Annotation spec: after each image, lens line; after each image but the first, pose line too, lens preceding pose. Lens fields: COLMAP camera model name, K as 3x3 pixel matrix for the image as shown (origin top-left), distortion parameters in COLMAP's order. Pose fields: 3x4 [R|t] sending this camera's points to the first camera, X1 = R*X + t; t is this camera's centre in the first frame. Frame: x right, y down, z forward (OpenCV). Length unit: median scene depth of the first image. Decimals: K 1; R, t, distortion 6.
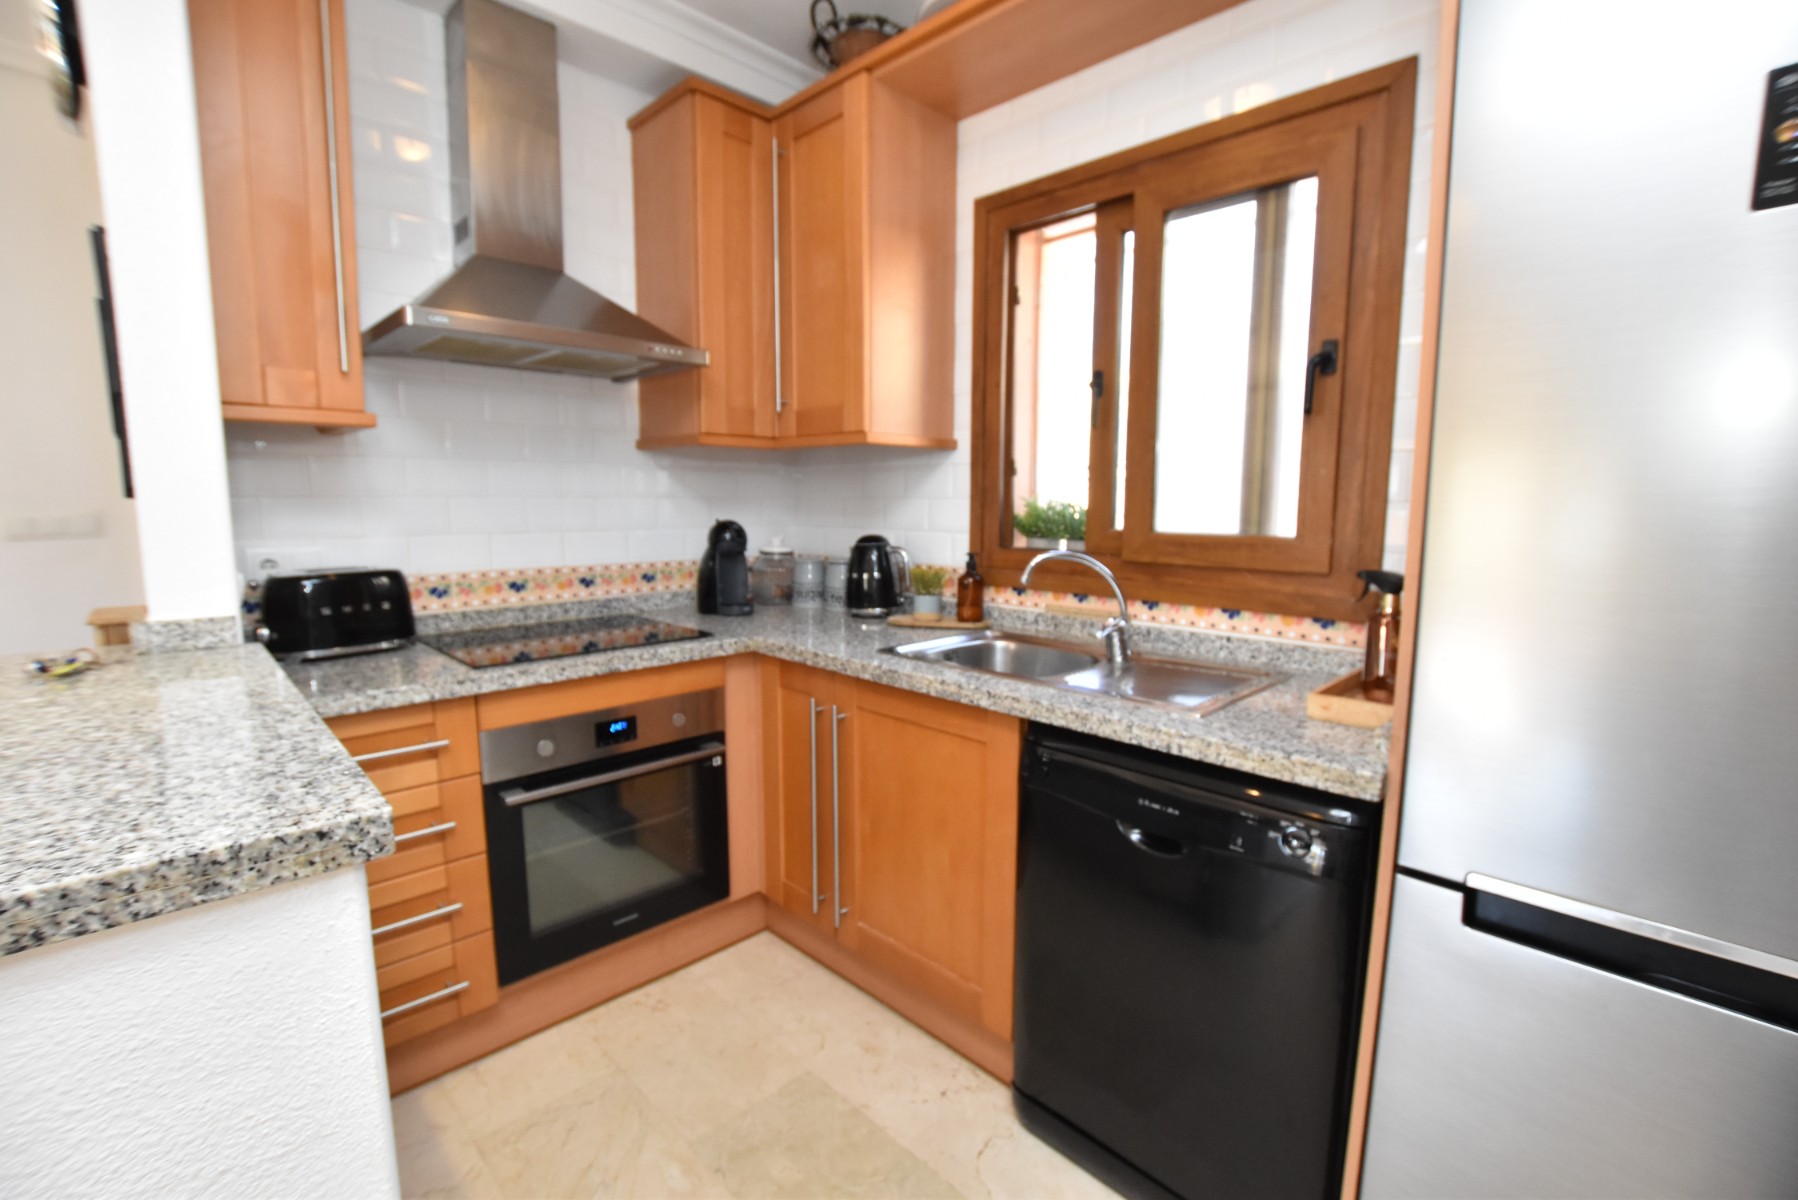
lens RADIAL K [[791.2, 0, 909.1], [0, 791.2, 593.5], [0, 0, 1]] dist [-0.033060, 0.006455]
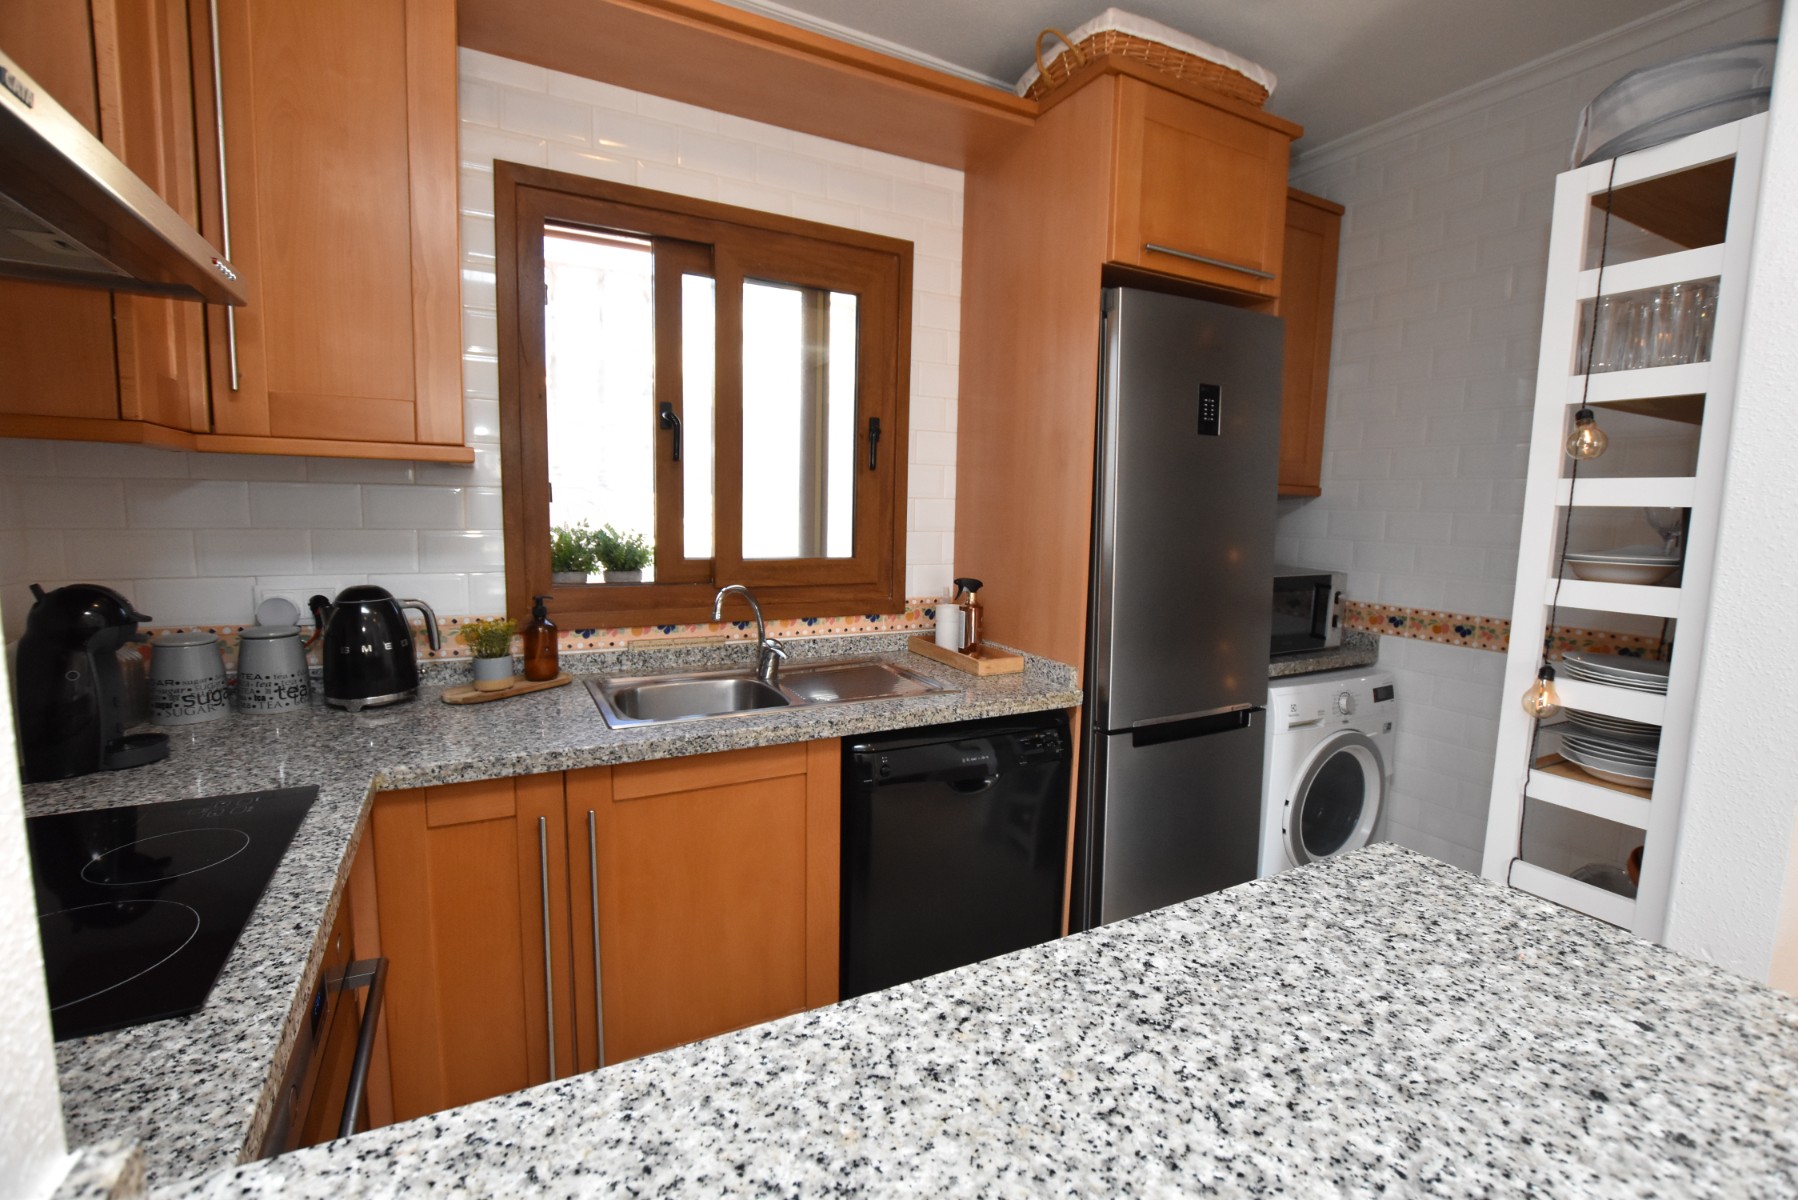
lens RADIAL K [[791.2, 0, 909.5], [0, 791.2, 594.9], [0, 0, 1]] dist [-0.033060, 0.006455]
pose [[0.285135, -0.107675, 0.952420, -0.746850], [0.088241, 0.992399, 0.085777, -0.111082], [-0.954417, 0.059584, 0.292469, 0.486177]]
